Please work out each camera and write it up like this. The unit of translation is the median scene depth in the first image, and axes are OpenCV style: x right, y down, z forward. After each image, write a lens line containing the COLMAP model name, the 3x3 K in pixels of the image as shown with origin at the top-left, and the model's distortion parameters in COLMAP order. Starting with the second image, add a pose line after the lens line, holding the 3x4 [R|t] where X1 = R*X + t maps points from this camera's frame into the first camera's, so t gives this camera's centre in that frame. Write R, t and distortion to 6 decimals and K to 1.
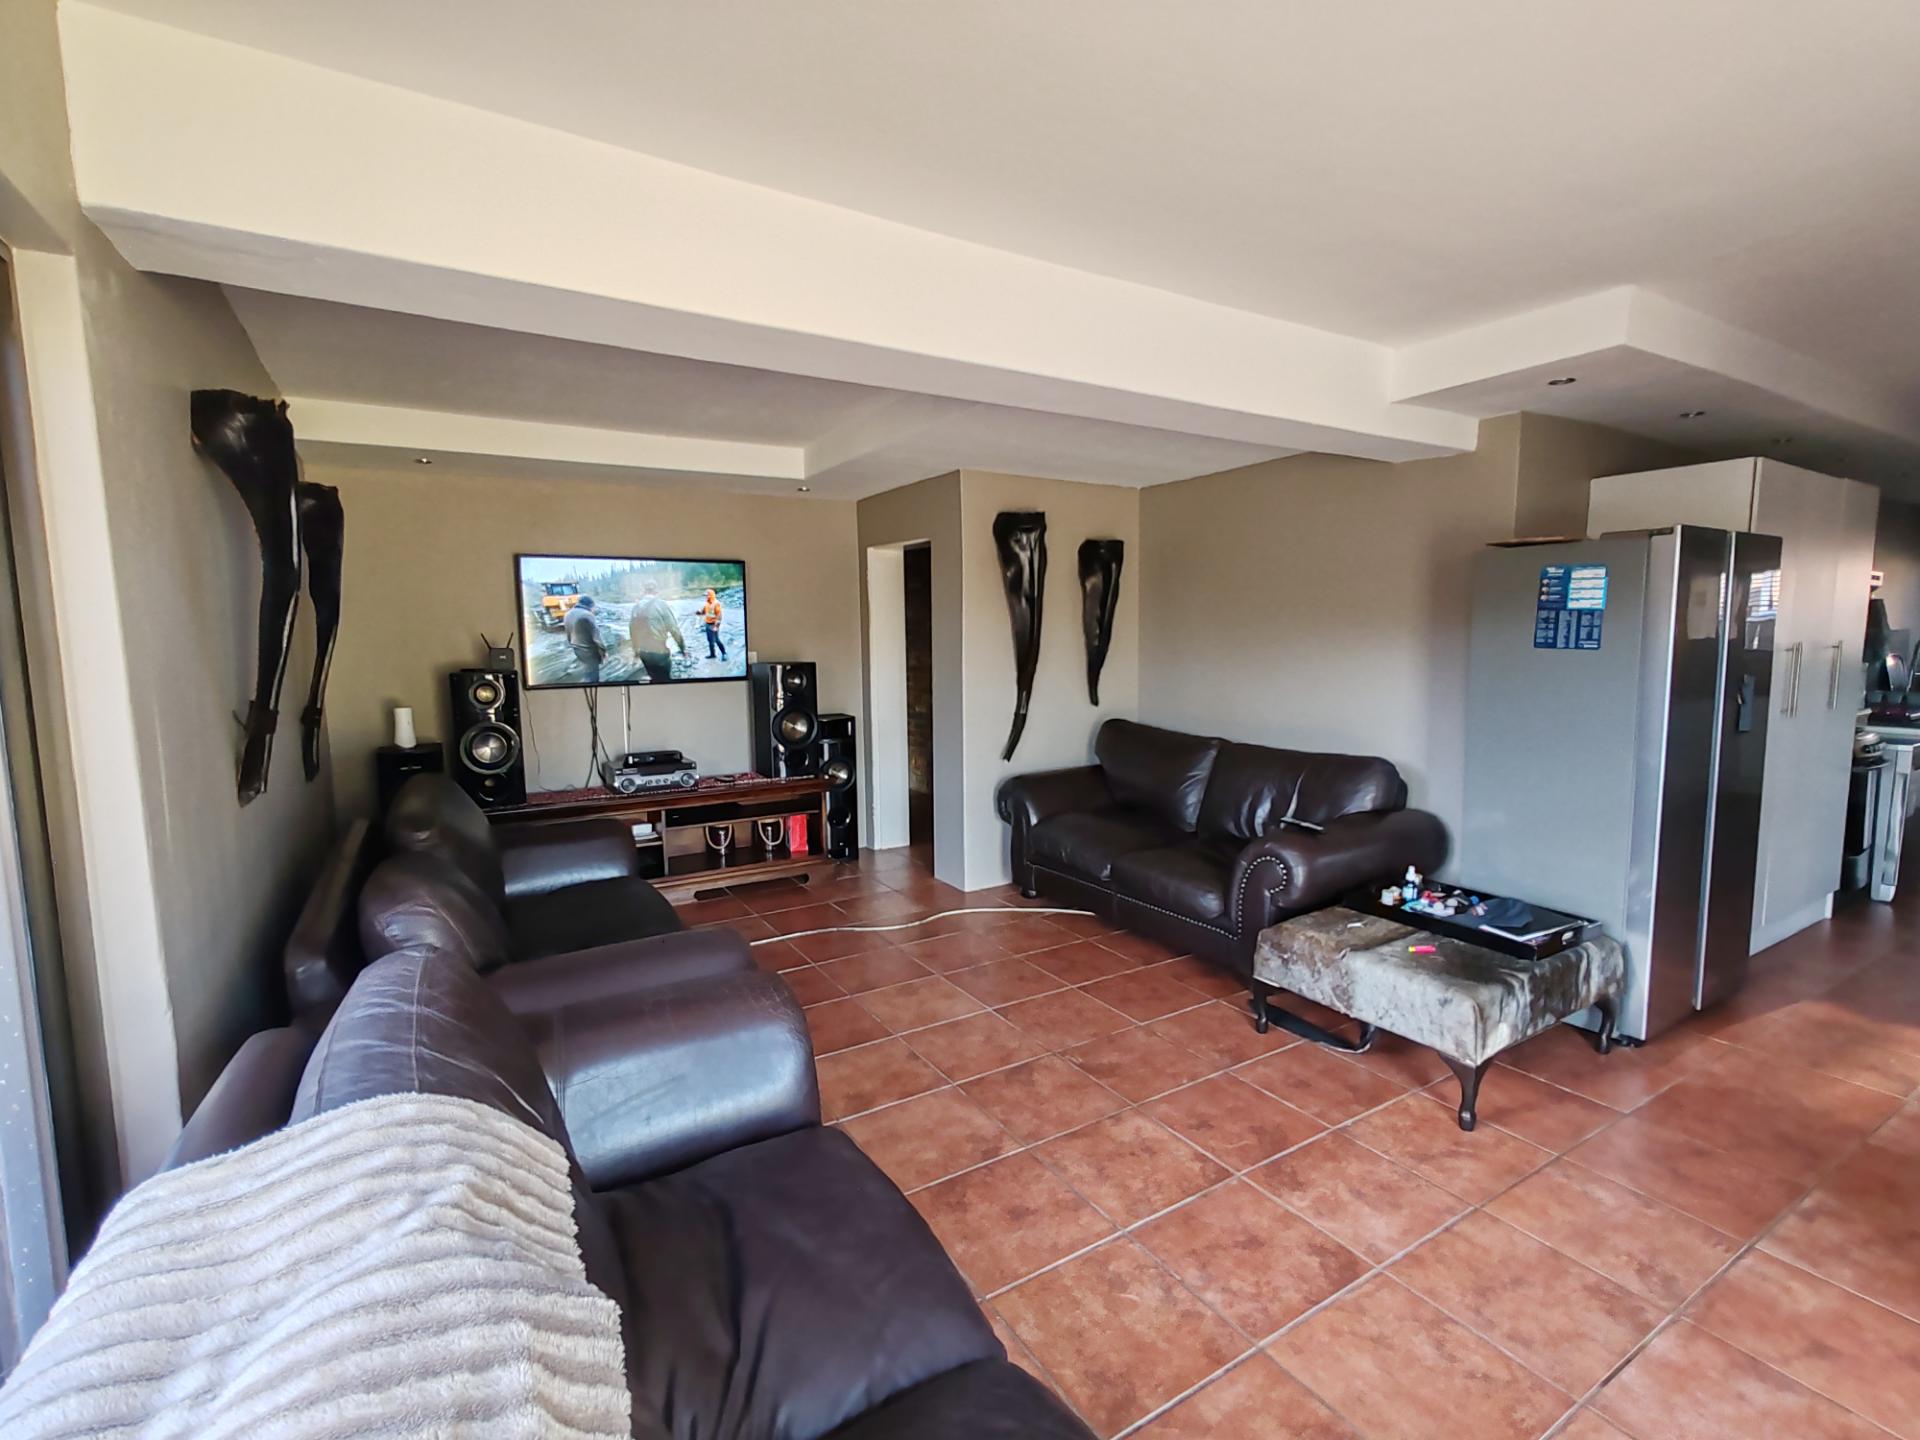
lens RADIAL K [[873.3, 0, 952.0], [0, 873.3, 720.6], [0, 0, 1]] dist [-0.000517, 0.002341]
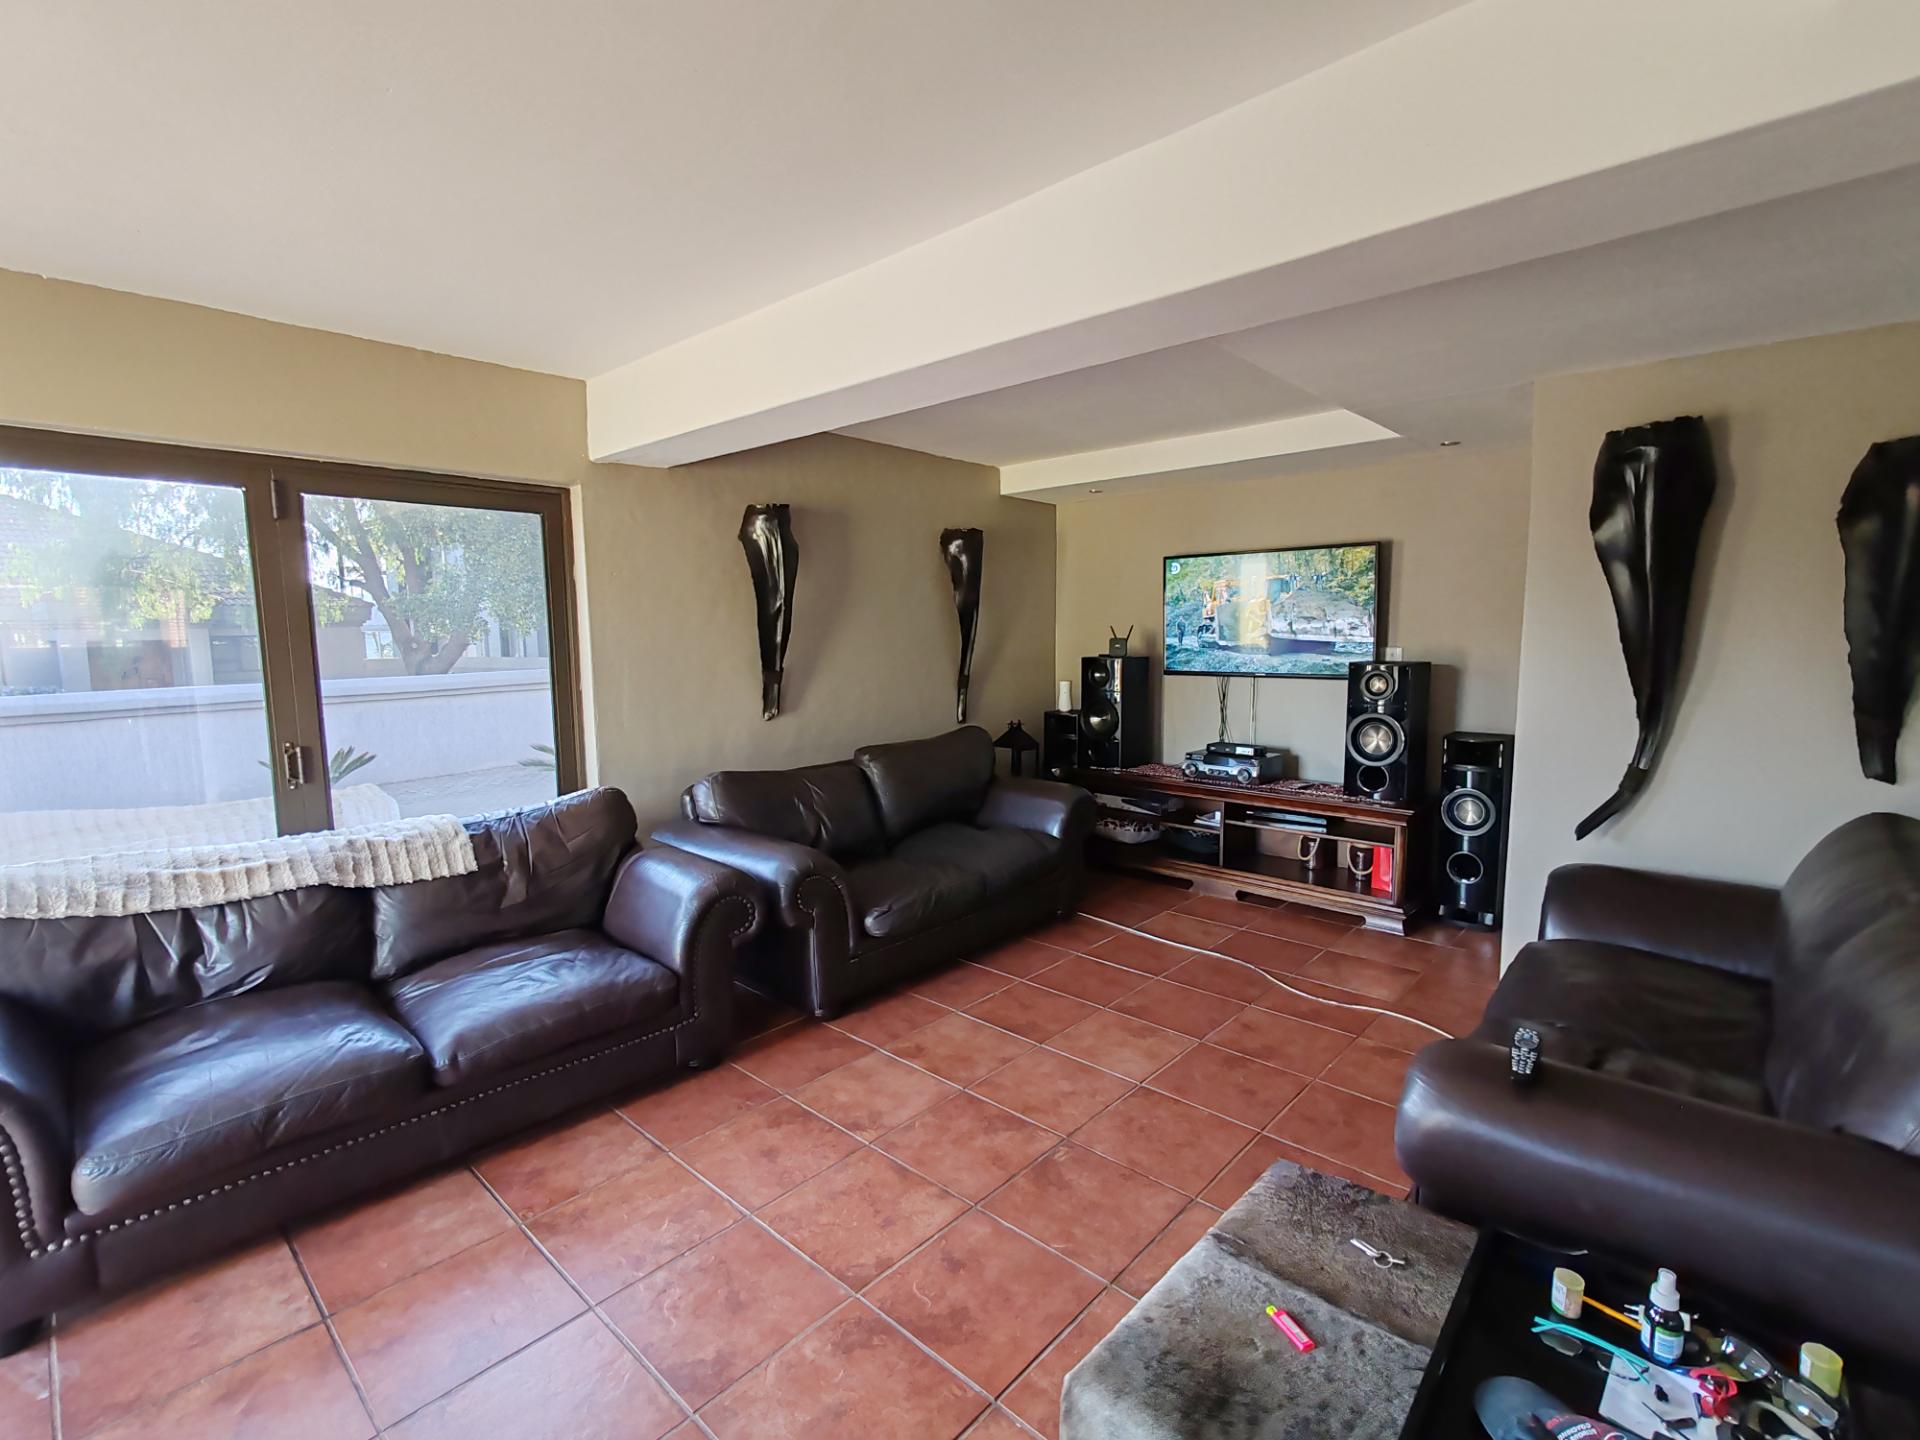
lens RADIAL K [[873.3, 0, 952.0], [0, 873.3, 723.0], [0, 0, 1]] dist [-0.000517, 0.002341]
pose [[0.278826, 0.112739, -0.953701, 0.879472], [-0.090012, 0.991781, 0.090924, -0.085363], [0.956114, 0.060493, 0.286683, 0.659501]]
